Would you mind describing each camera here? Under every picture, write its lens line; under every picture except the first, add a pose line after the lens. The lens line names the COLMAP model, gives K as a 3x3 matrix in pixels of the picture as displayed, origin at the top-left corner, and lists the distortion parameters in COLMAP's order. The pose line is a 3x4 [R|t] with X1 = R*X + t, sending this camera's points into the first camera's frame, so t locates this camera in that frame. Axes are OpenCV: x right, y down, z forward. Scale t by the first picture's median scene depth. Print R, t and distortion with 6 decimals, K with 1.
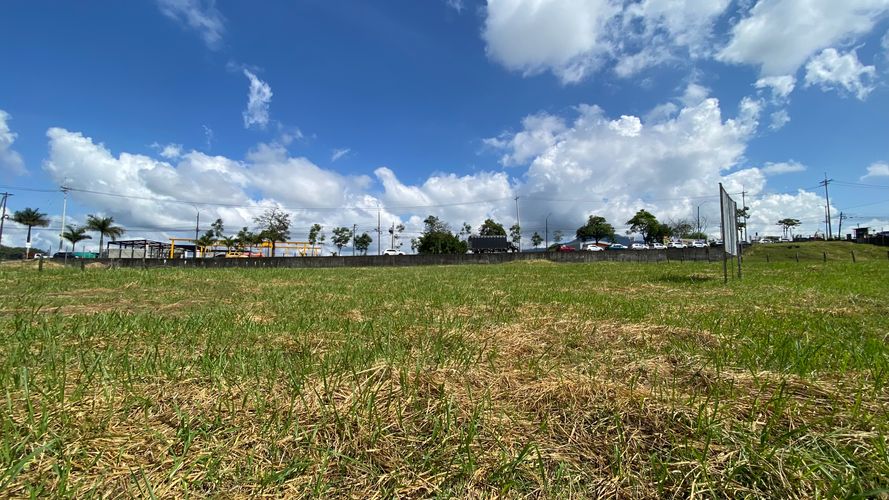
lens RADIAL K [[350.2, 0, 444.5], [0, 350.2, 250.0], [0, 0, 1]] dist [0.018468, -0.021634]
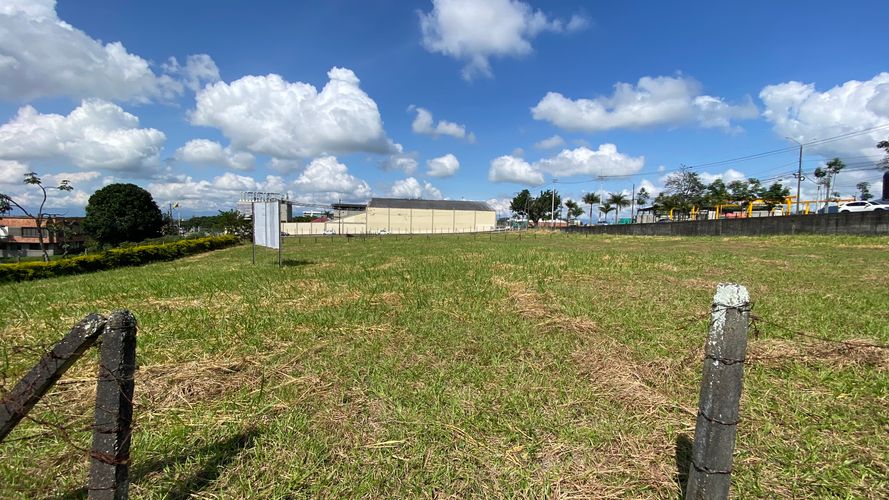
lens RADIAL K [[367.0, 0, 443.3], [0, 367.0, 266.1], [0, 0, 1]] dist [-0.043868, 0.000032]
pose [[-0.078429, 0.101837, -0.991705, 0.475386], [0.070760, 0.992828, 0.096357, -0.000409], [0.994405, -0.062616, -0.085073, 0.401312]]
